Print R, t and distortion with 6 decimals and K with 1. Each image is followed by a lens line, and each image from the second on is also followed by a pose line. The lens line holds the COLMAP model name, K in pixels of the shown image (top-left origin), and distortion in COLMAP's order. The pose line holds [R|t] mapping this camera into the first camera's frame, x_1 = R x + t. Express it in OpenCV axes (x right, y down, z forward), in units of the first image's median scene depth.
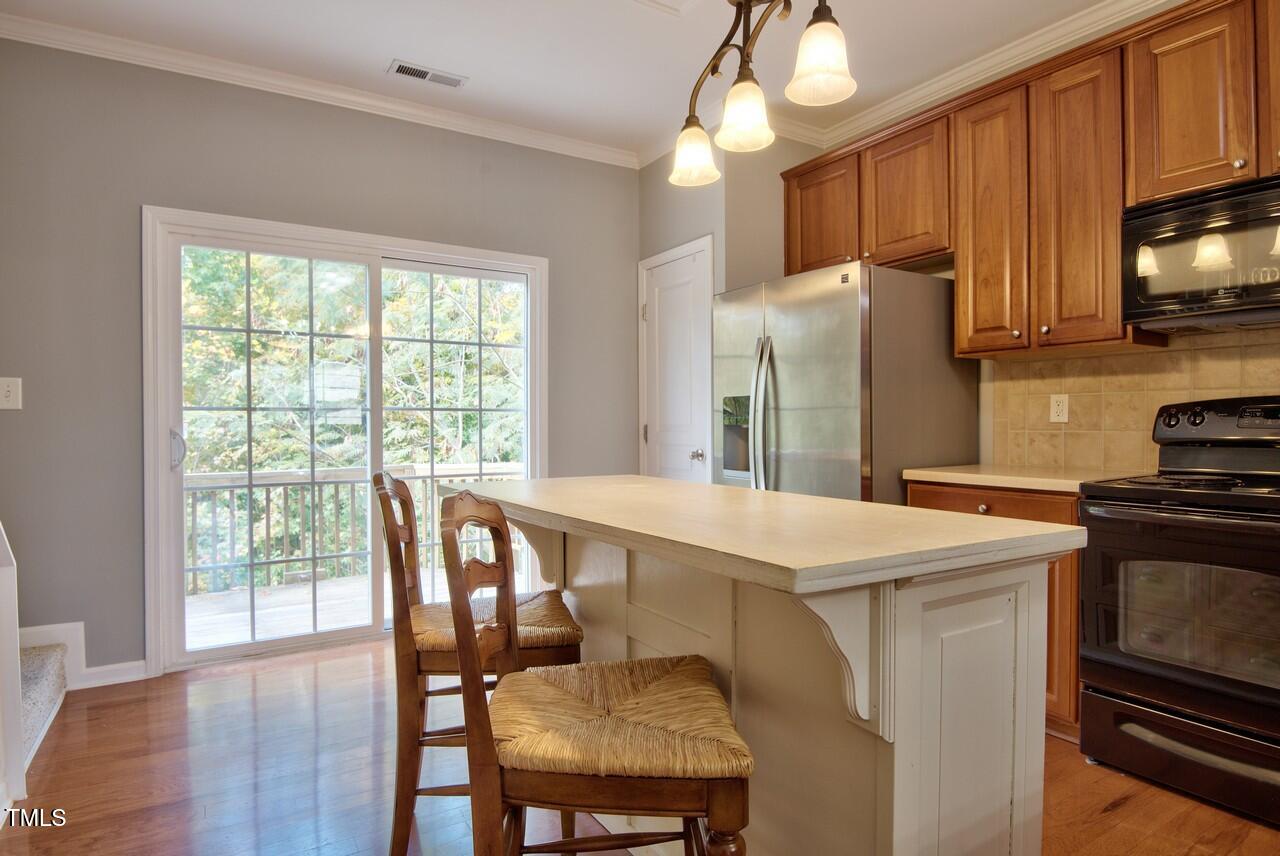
lens RADIAL K [[702.2, 0, 640.5], [0, 702.2, 429.3], [0, 0, 1]] dist [-0.002068, -0.020004]
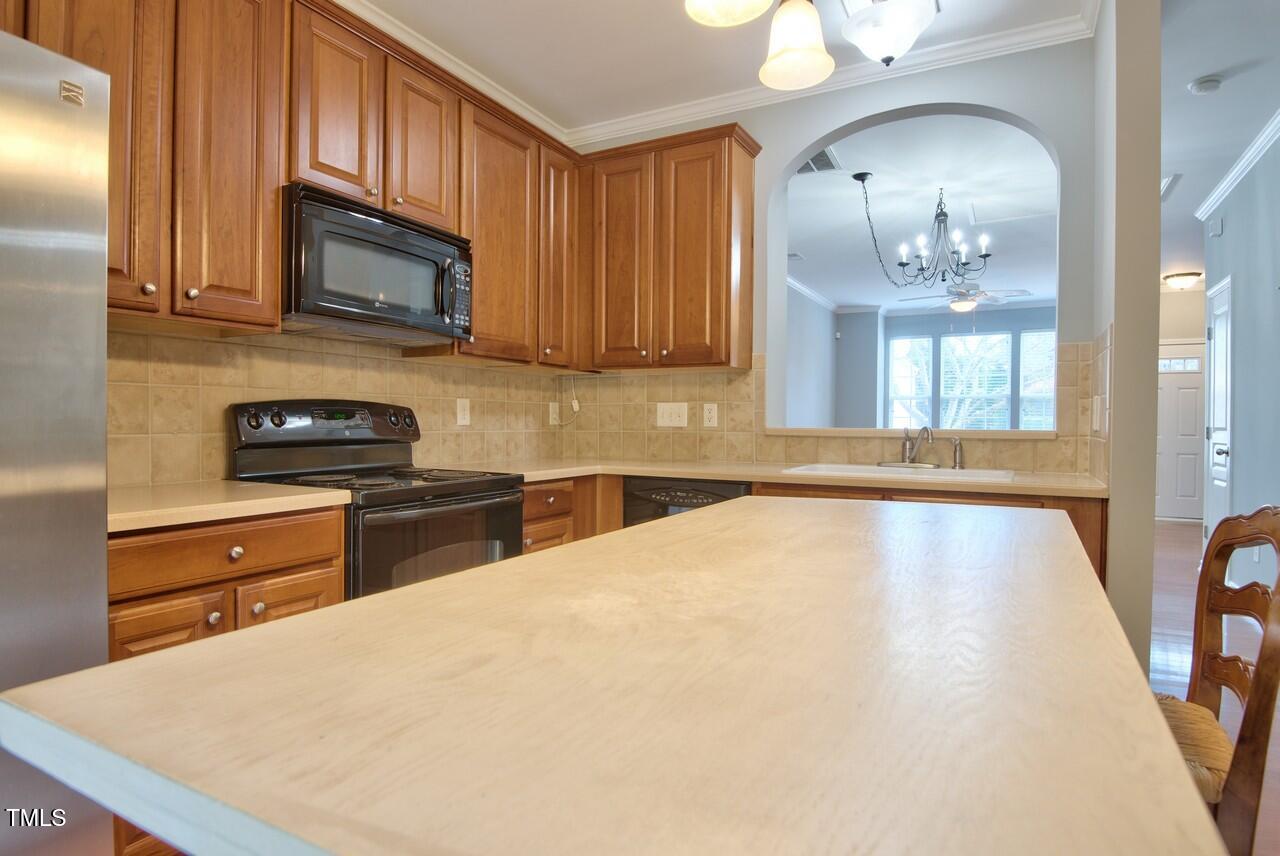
lens RADIAL K [[702.2, 0, 633.2], [0, 702.2, 431.8], [0, 0, 1]] dist [-0.002068, -0.020004]
pose [[-0.484071, -0.012758, 0.874936, -0.261087], [0.005145, 0.999835, 0.017426, -0.011198], [-0.875013, 0.012937, -0.483926, 0.932595]]
